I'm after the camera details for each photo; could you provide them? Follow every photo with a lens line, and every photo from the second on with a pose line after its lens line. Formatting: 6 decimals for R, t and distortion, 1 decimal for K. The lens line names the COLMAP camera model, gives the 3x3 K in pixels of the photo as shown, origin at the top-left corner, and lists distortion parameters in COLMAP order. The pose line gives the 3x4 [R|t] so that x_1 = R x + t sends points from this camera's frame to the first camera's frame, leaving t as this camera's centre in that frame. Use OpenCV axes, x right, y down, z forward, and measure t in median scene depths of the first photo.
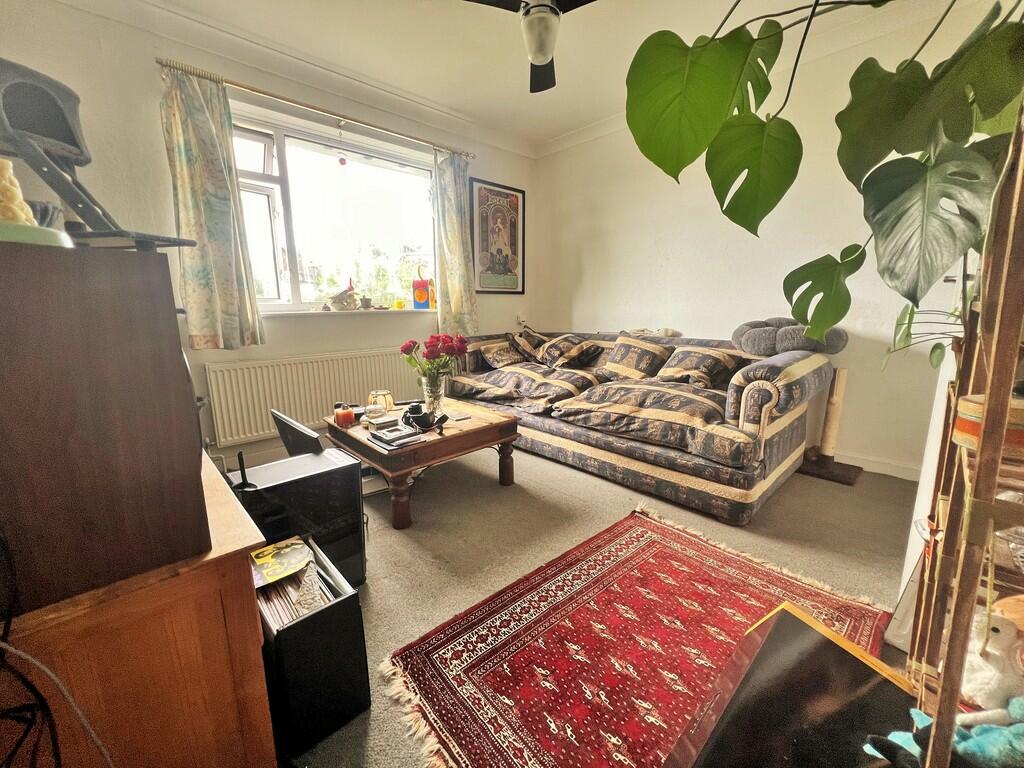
lens RADIAL K [[408.8, 0, 511.0], [0, 408.8, 378.5], [0, 0, 1]] dist [0.000208, 0.000023]
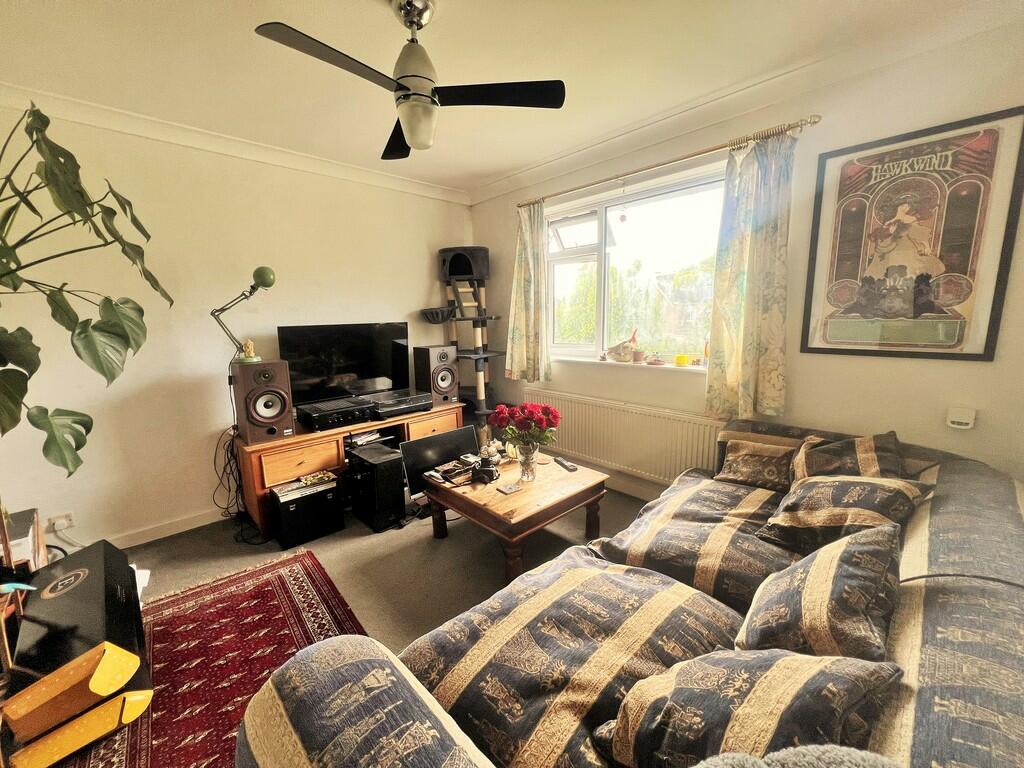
lens RADIAL K [[409.3, 0, 510.3], [0, 409.3, 383.1], [0, 0, 1]] dist [-0.001442, -0.000047]
pose [[0.002705, 0.178717, -0.983897, 0.598041], [-0.154151, 0.972215, 0.176172, -0.248346], [0.988044, 0.151192, 0.030180, 0.694879]]
